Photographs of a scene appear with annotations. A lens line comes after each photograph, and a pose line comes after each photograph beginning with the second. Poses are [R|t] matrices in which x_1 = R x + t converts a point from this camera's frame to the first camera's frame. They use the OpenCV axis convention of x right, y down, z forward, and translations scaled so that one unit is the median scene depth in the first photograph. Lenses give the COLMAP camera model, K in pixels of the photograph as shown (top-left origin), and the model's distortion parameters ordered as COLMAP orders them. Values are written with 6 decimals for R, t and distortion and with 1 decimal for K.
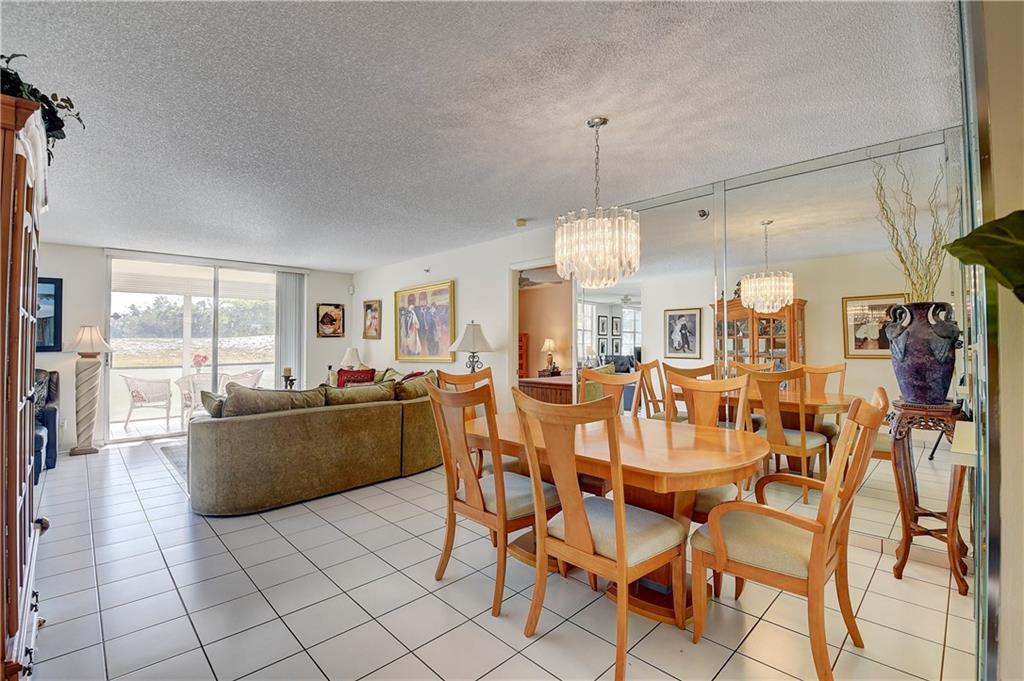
lens RADIAL K [[449.5, 0, 514.2], [0, 449.5, 326.0], [0, 0, 1]] dist [-0.008970, -0.010254]
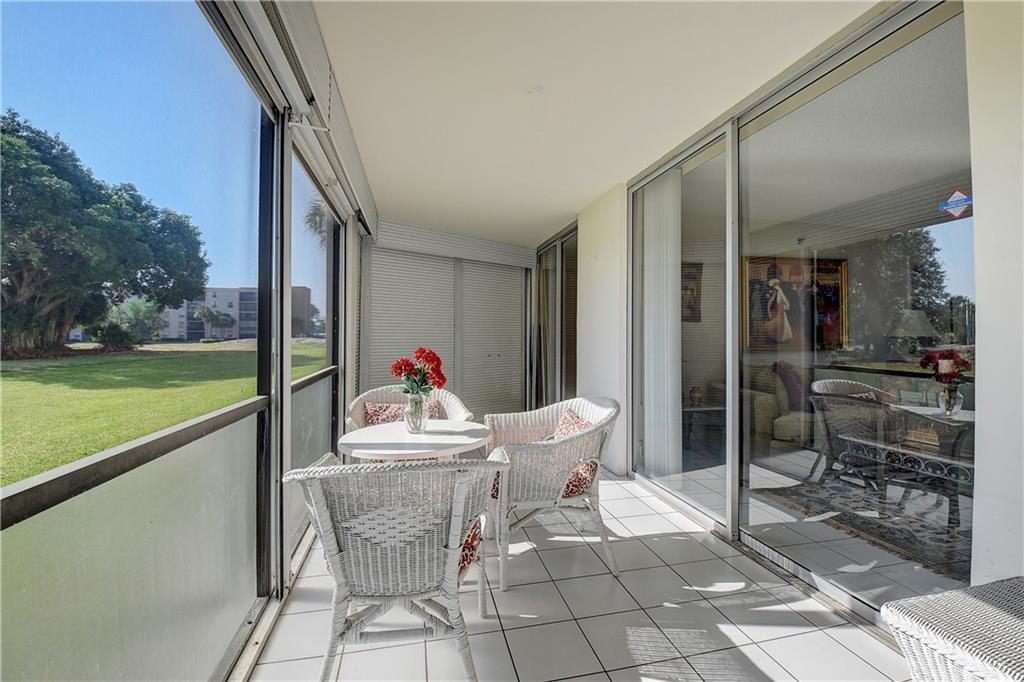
lens RADIAL K [[449.5, 0, 513.7], [0, 449.5, 339.1], [0, 0, 1]] dist [-0.008970, -0.010254]
pose [[0.533912, 0.012332, 0.845450, -1.166676], [-0.035480, 0.999340, 0.007830, 0.069742], [-0.844795, -0.034177, 0.533997, 1.005601]]
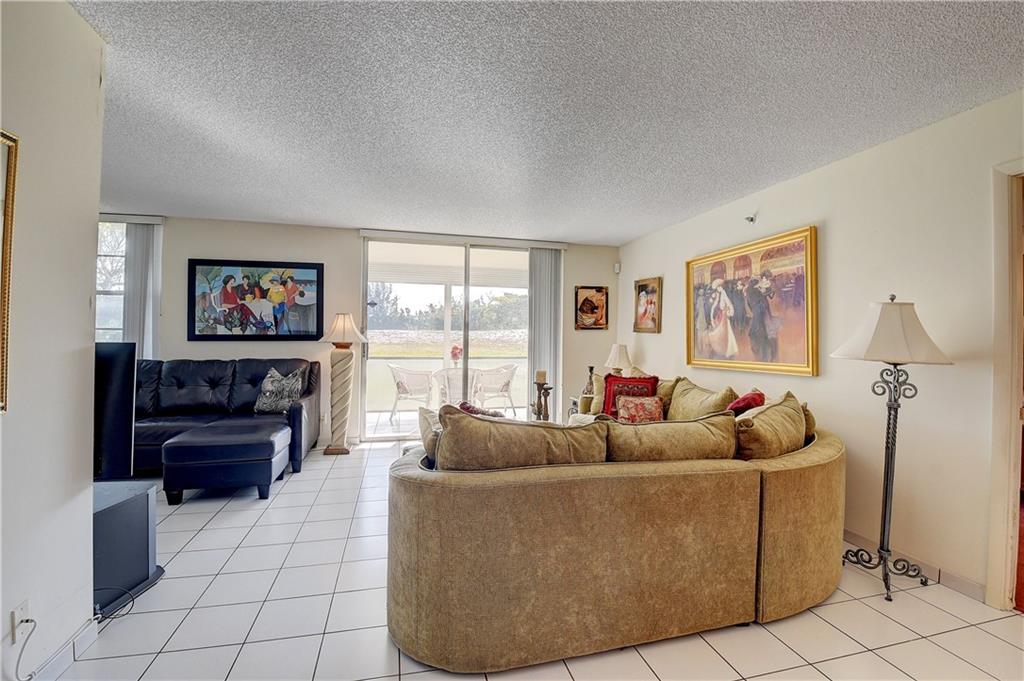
lens RADIAL K [[449.5, 0, 509.7], [0, 449.5, 333.2], [0, 0, 1]] dist [-0.008970, -0.010254]
pose [[0.858687, 0.015025, -0.512281, -0.162737], [-0.000952, 0.999615, 0.027722, 0.012420], [0.512500, -0.023317, 0.858370, 0.321648]]
